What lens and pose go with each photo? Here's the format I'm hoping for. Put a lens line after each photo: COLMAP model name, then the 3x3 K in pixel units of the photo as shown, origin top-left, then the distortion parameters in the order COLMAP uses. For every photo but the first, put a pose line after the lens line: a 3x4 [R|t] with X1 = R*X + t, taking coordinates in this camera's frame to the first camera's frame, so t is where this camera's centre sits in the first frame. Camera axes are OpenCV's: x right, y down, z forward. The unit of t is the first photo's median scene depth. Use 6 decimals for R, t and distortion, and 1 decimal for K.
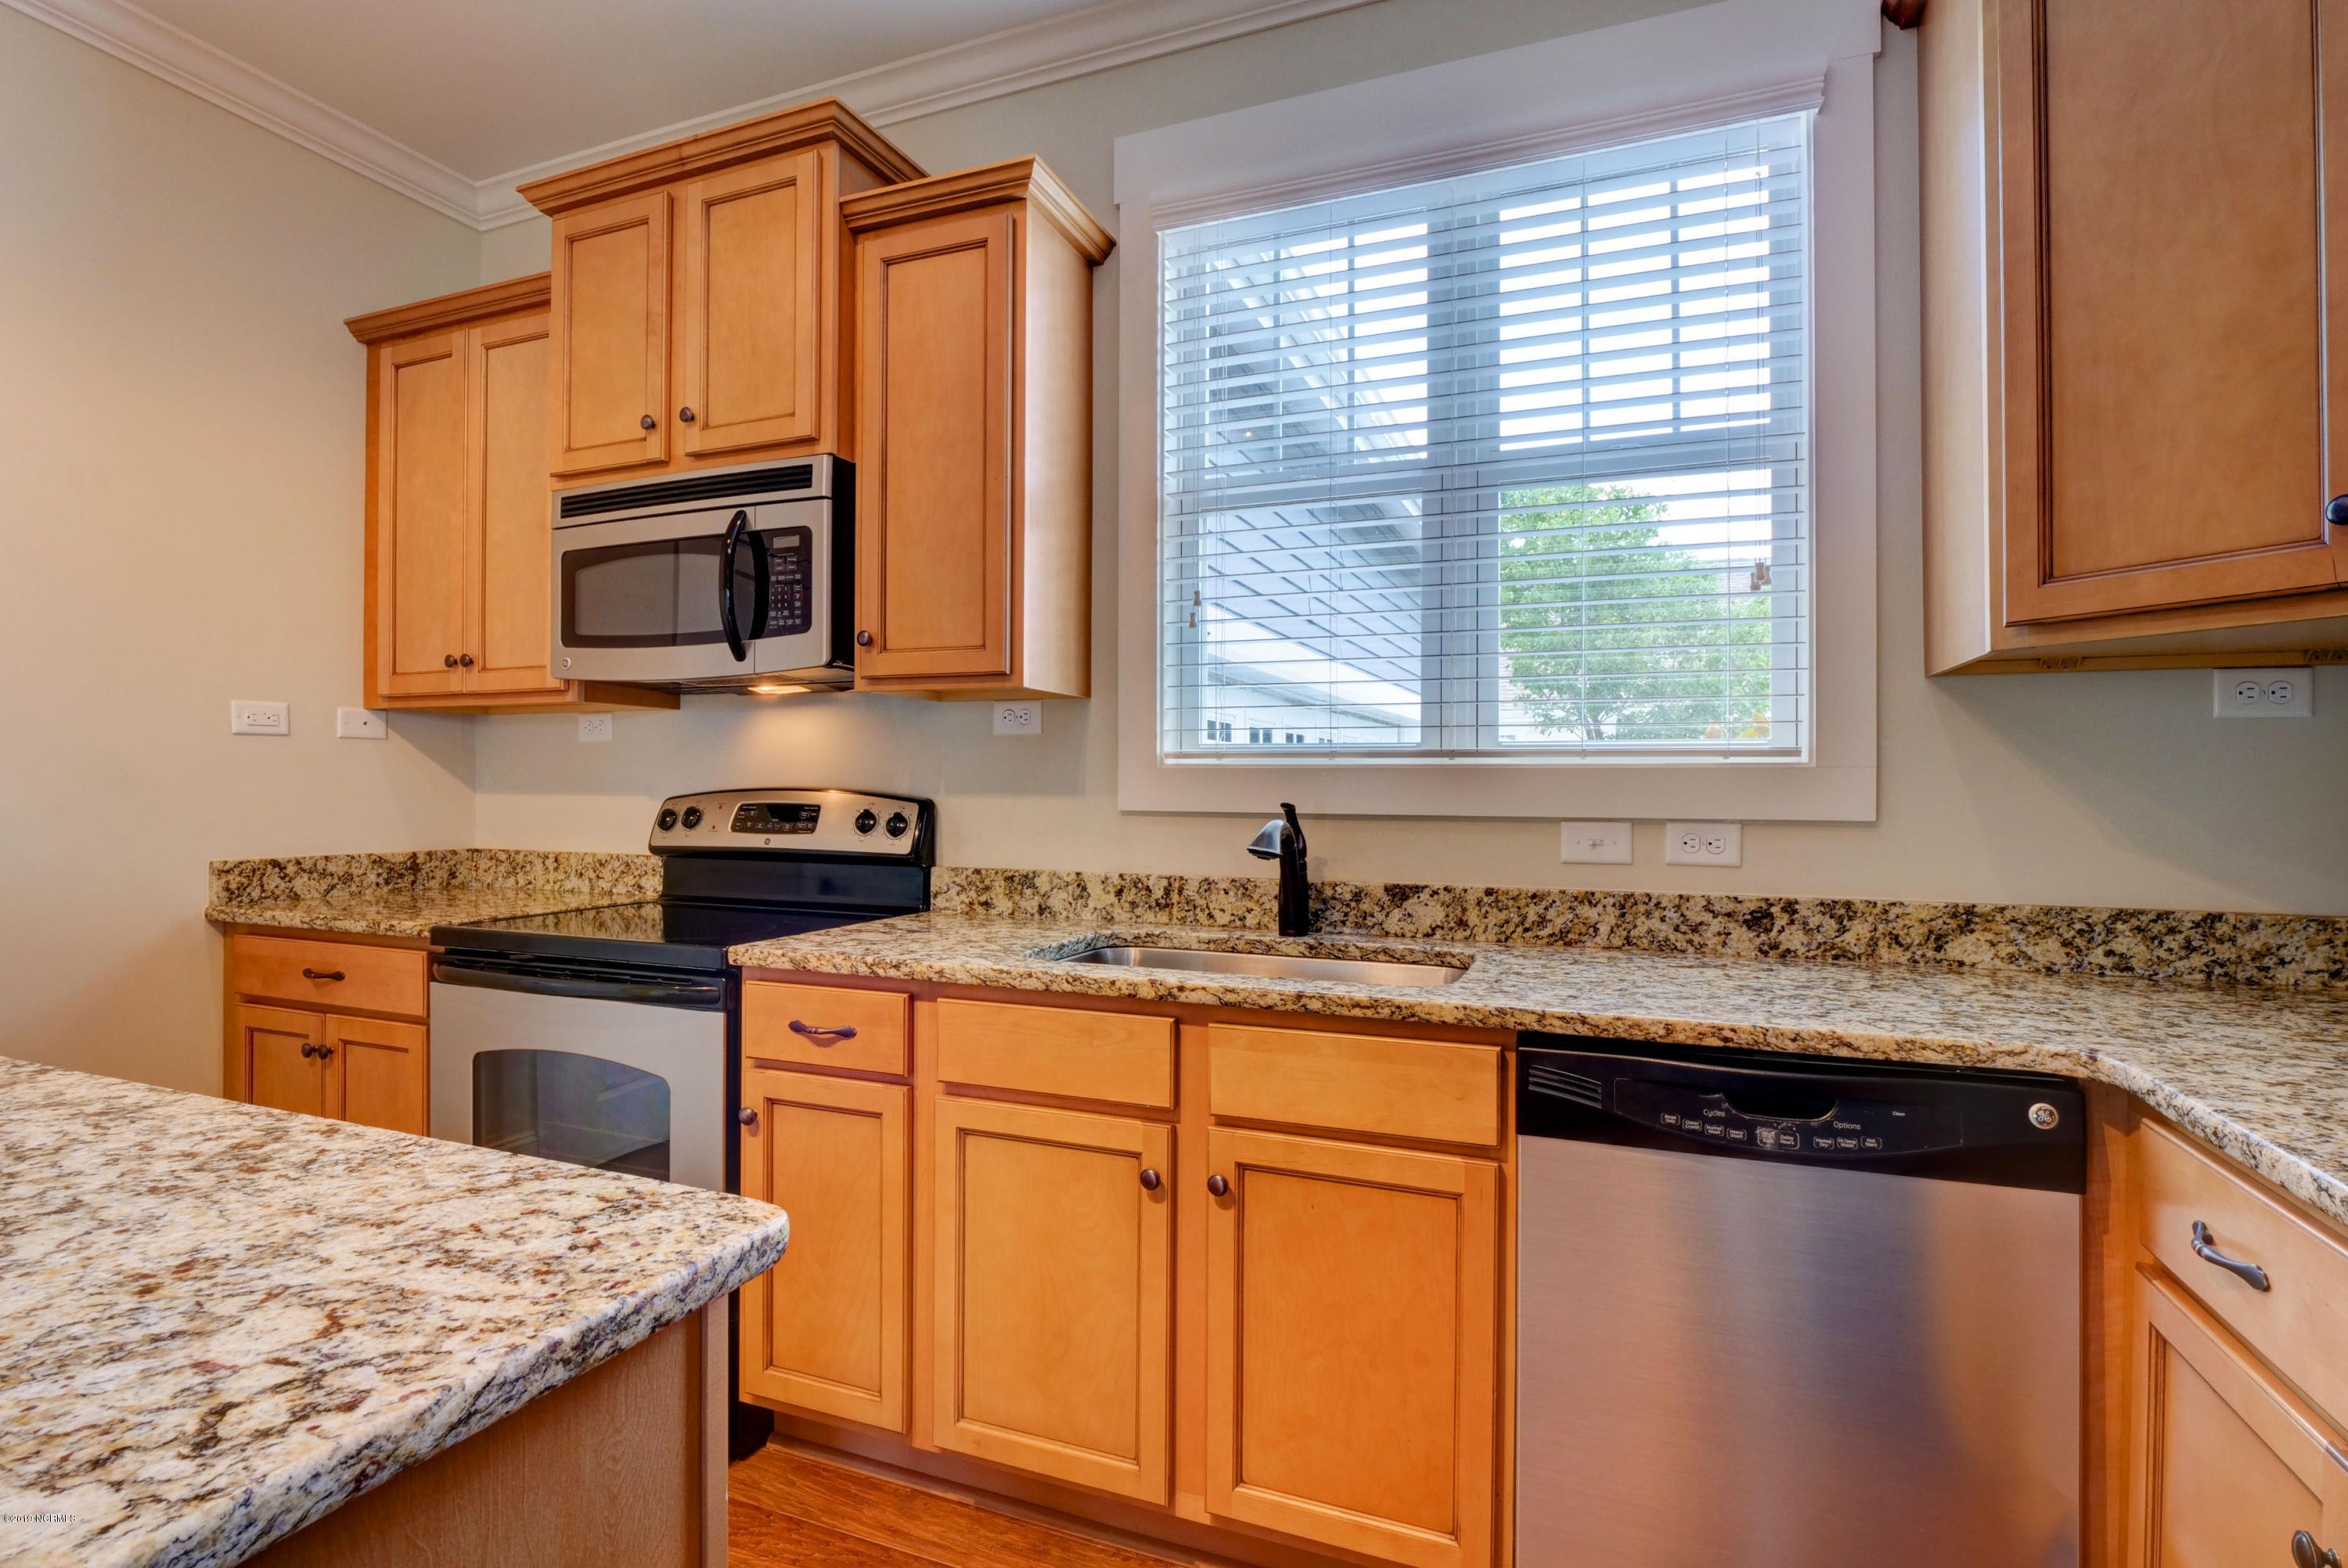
lens RADIAL K [[1139.9, 0, 1168.1], [0, 1139.9, 779.8], [0, 0, 1]] dist [-0.009463, 0.000897]
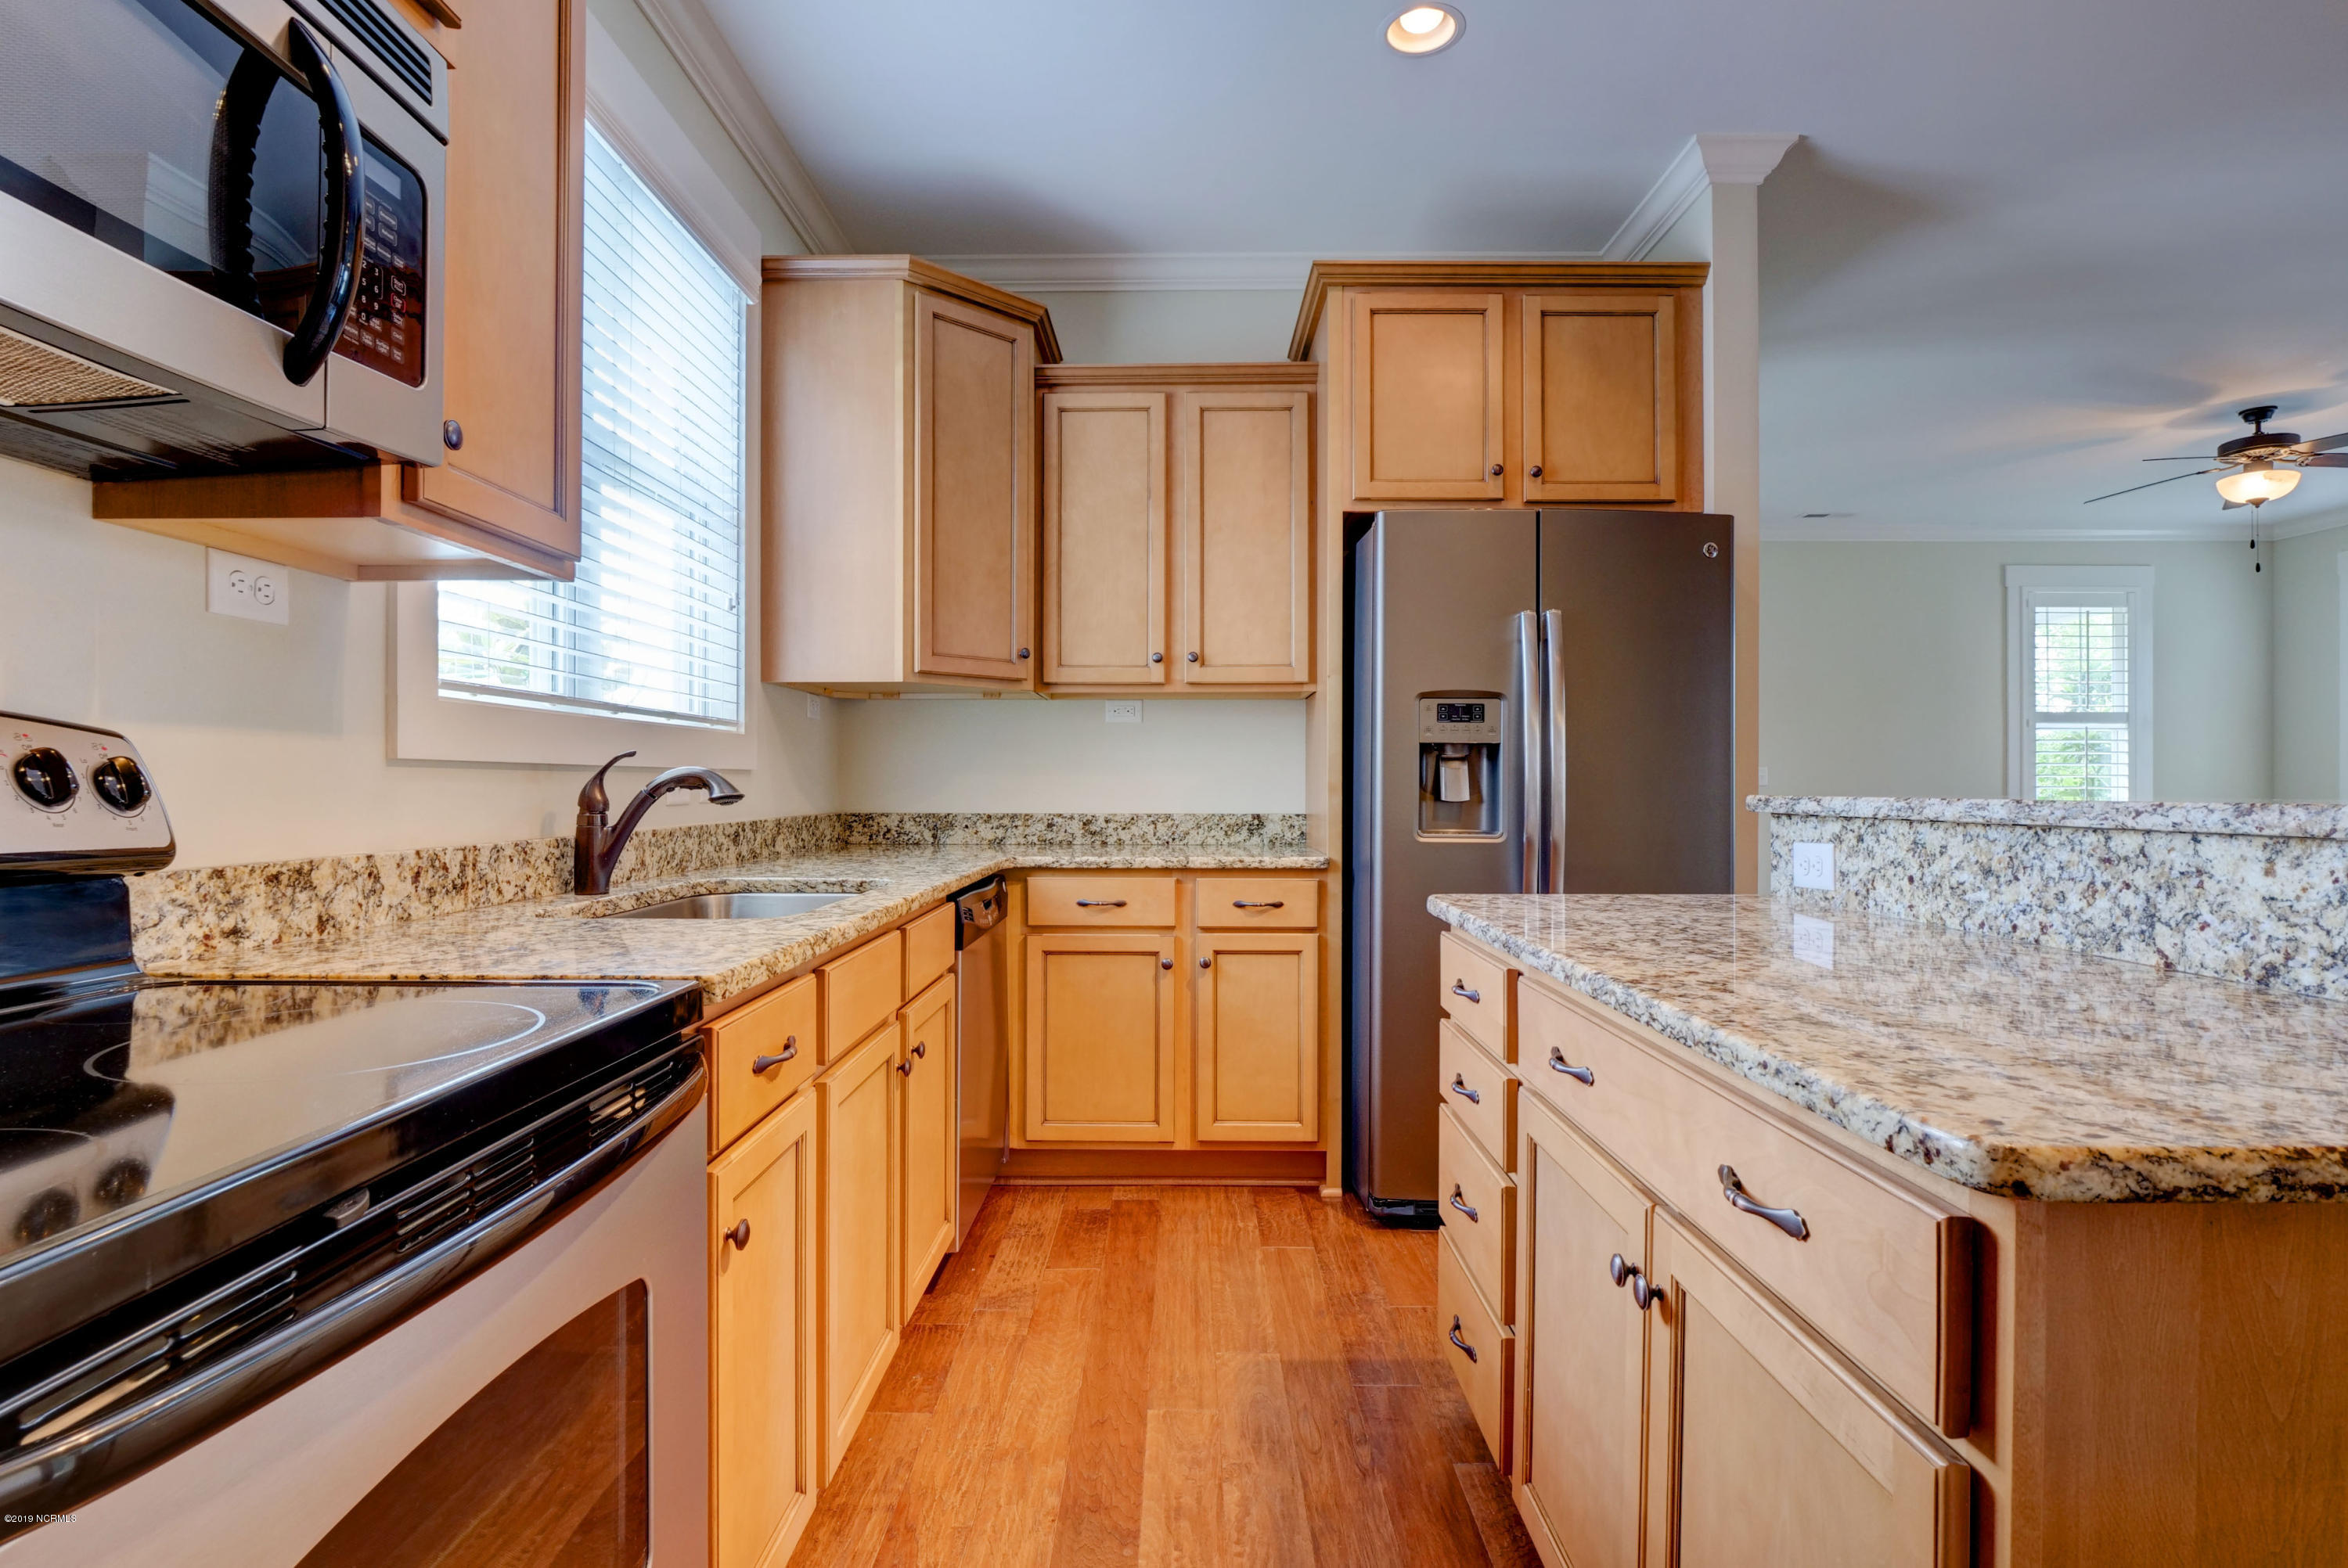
lens RADIAL K [[1139.9, 0, 1160.0], [0, 1139.9, 780.4], [0, 0, 1]] dist [-0.009463, 0.000897]
pose [[-0.357855, -0.003059, 0.933772, -0.860526], [-0.008844, 0.999961, -0.000113, 0.036857], [-0.933735, -0.008298, -0.357868, 0.839826]]
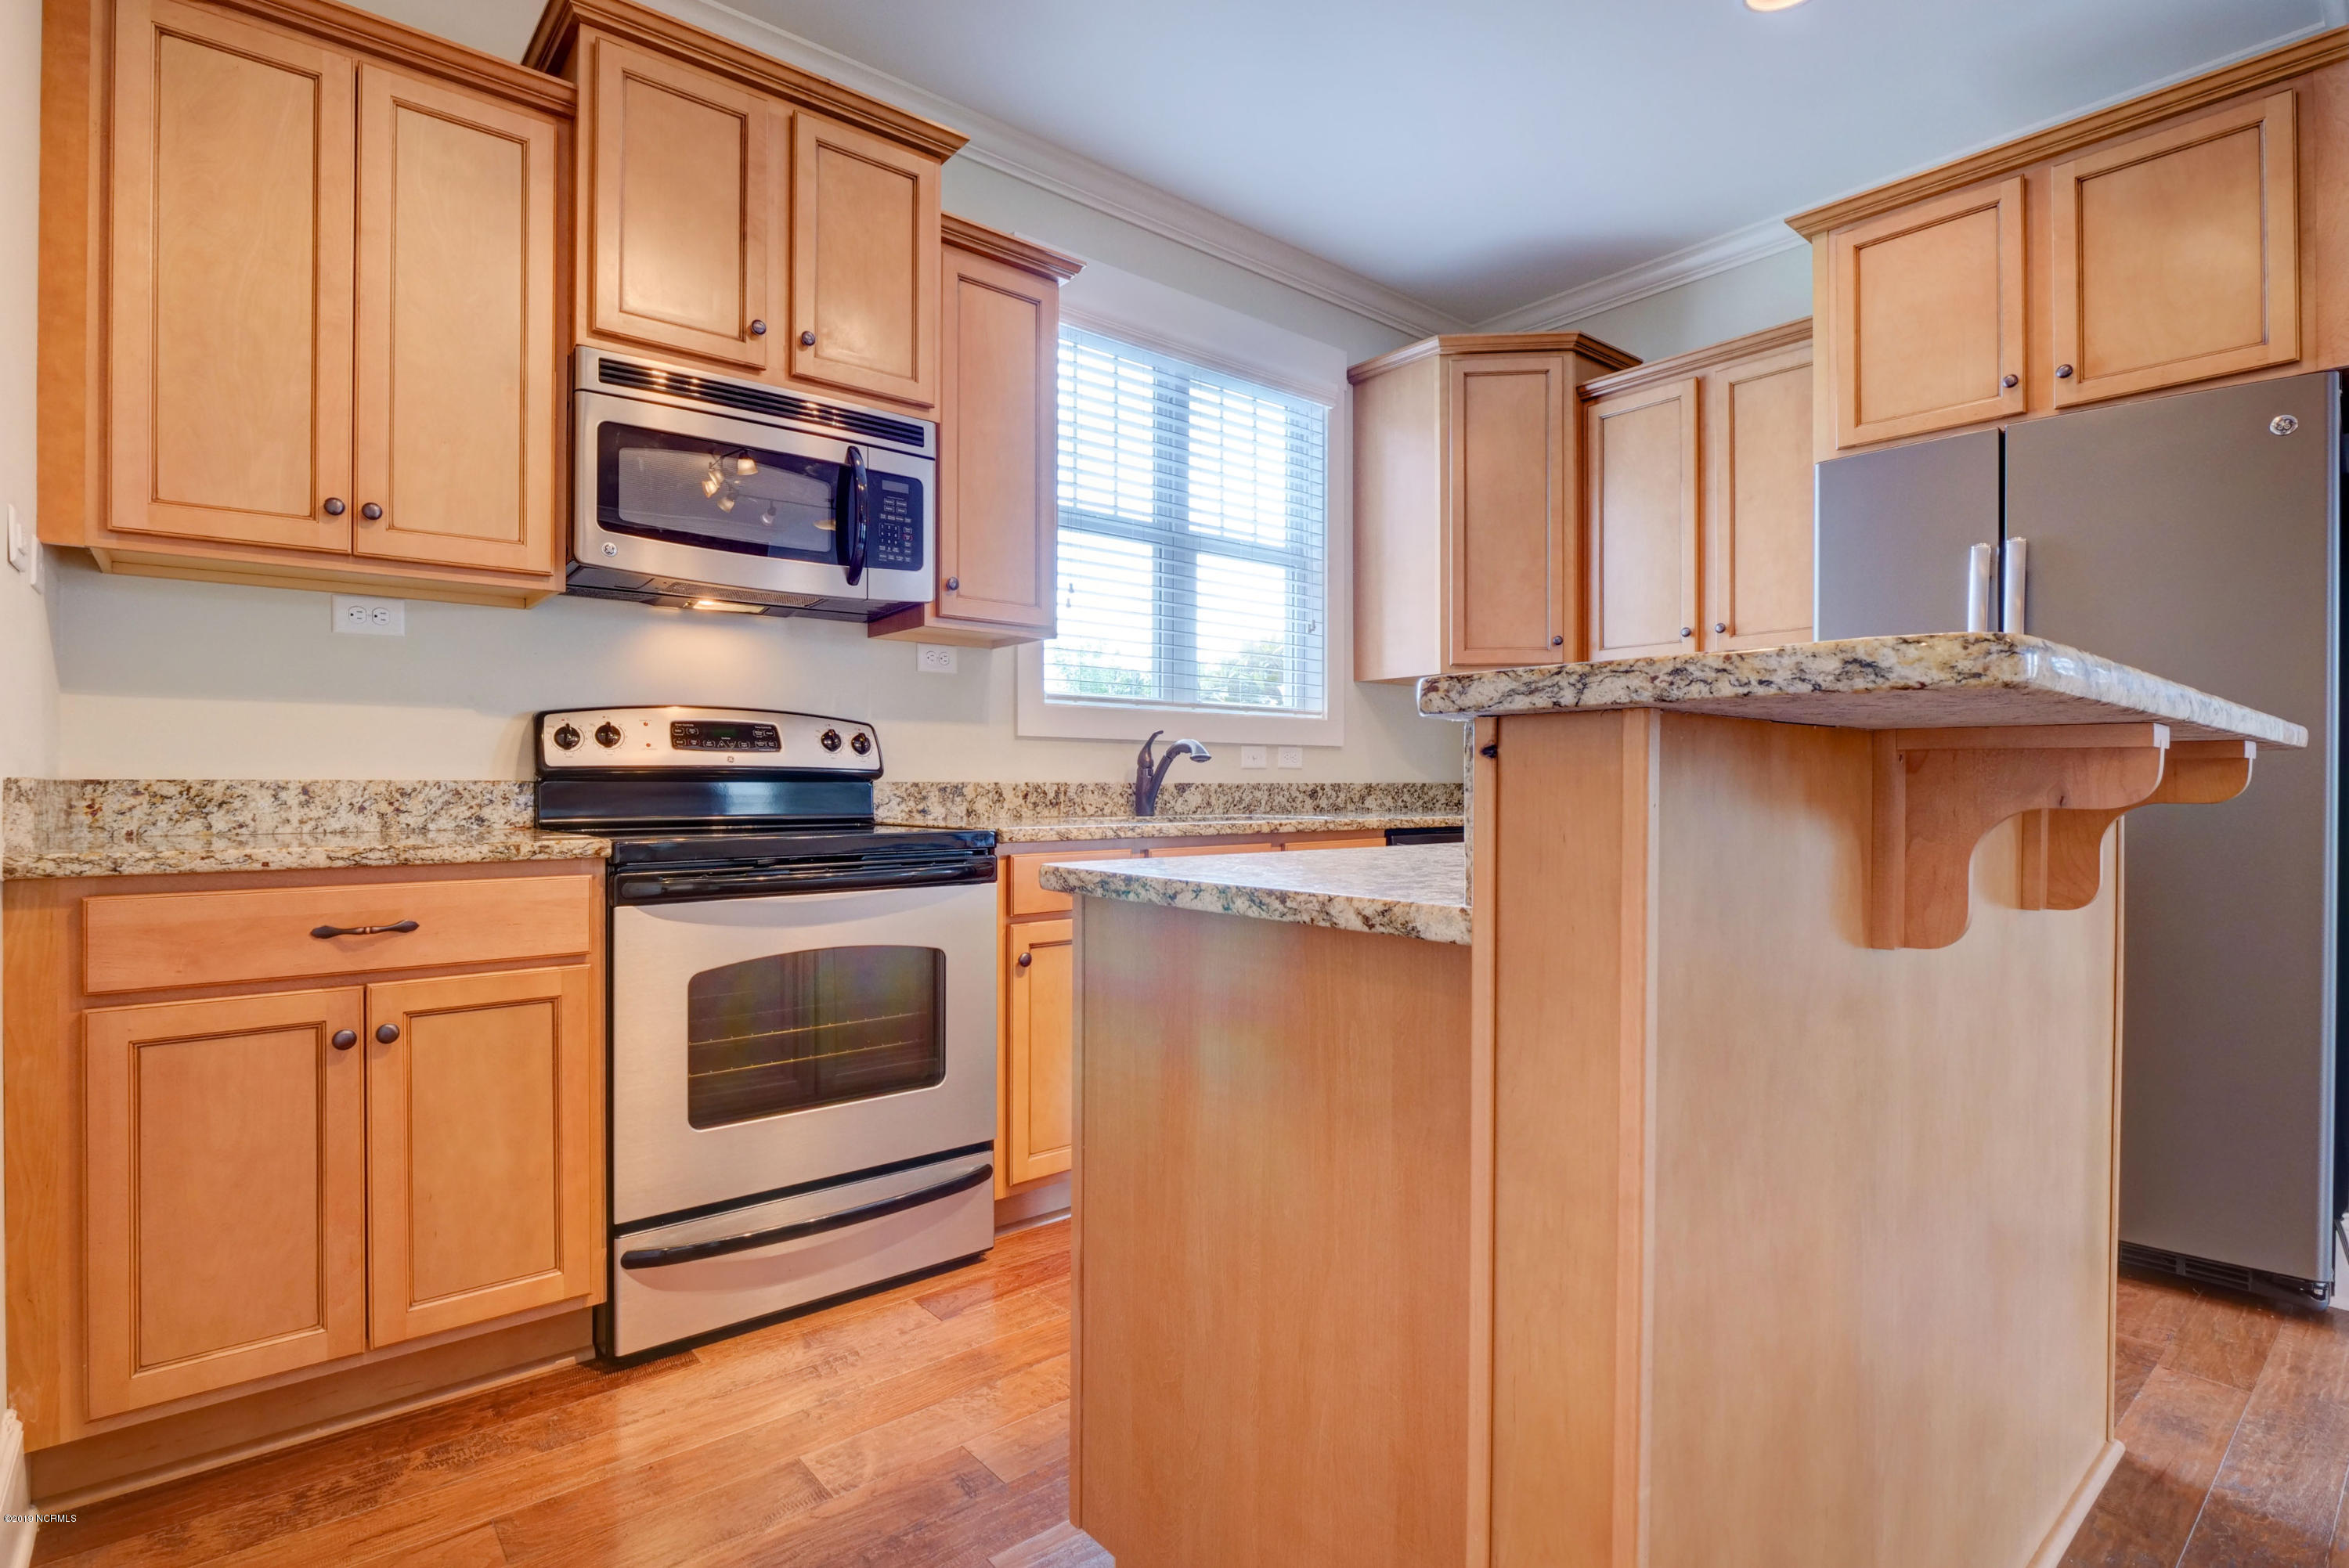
lens RADIAL K [[1140.5, 0, 1165.8], [0, 1140.5, 780.1], [0, 0, 1]] dist [-0.009463, 0.000897]
pose [[0.470205, -0.002321, 0.882554, -1.176175], [-0.004253, 0.999979, 0.004895, 0.073674], [-0.882547, -0.006055, 0.470185, 0.221820]]
